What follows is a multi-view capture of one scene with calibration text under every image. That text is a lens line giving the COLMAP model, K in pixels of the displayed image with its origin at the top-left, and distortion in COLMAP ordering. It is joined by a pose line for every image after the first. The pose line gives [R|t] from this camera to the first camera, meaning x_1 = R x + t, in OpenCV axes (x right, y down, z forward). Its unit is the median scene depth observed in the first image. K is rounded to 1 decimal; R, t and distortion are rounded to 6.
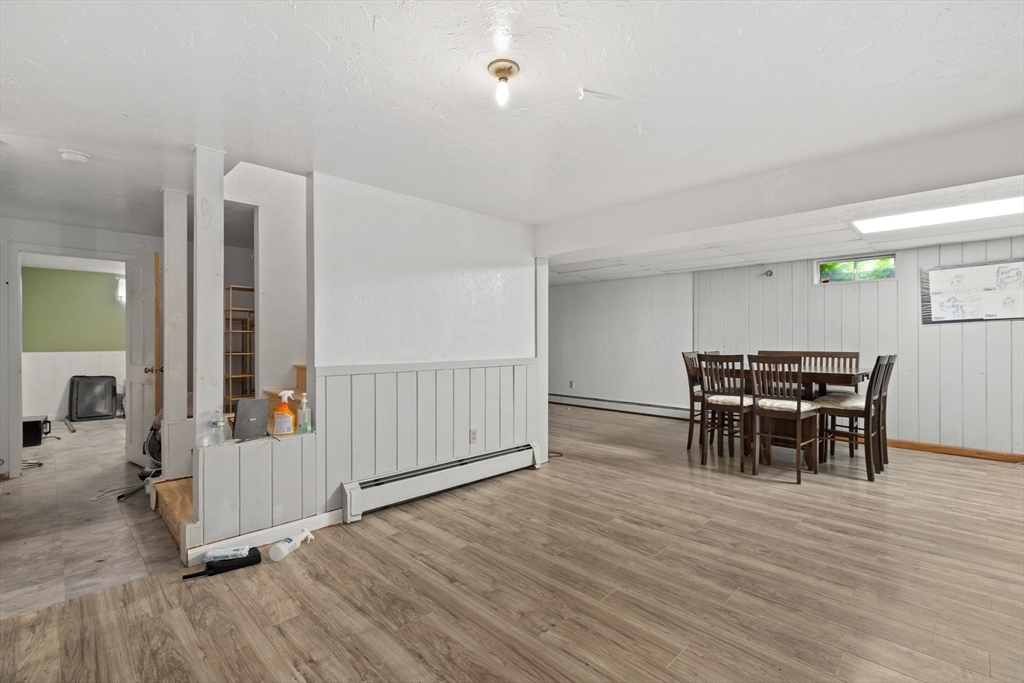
lens RADIAL K [[469.1, 0, 511.0], [0, 469.1, 342.0], [0, 0, 1]] dist [0.005478, -0.001177]
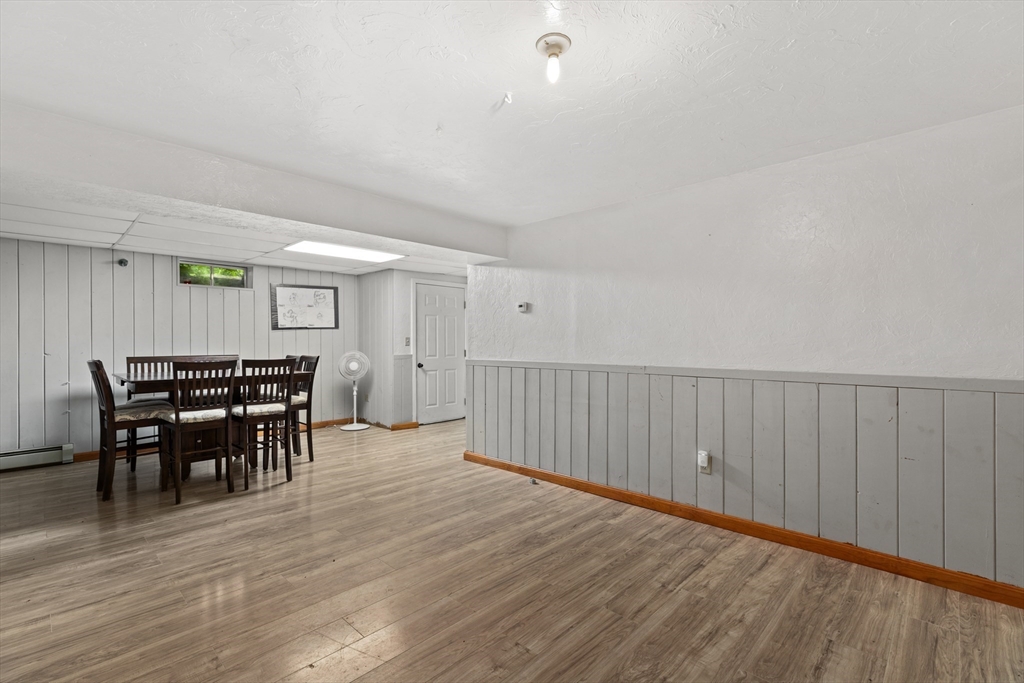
lens RADIAL K [[469.1, 0, 510.7], [0, 469.1, 338.9], [0, 0, 1]] dist [0.005478, -0.001177]
pose [[-0.029381, 0.005462, 0.999553, -0.431019], [0.011931, 0.999916, -0.005114, -0.001986], [-0.999497, 0.011776, -0.029444, 0.521249]]
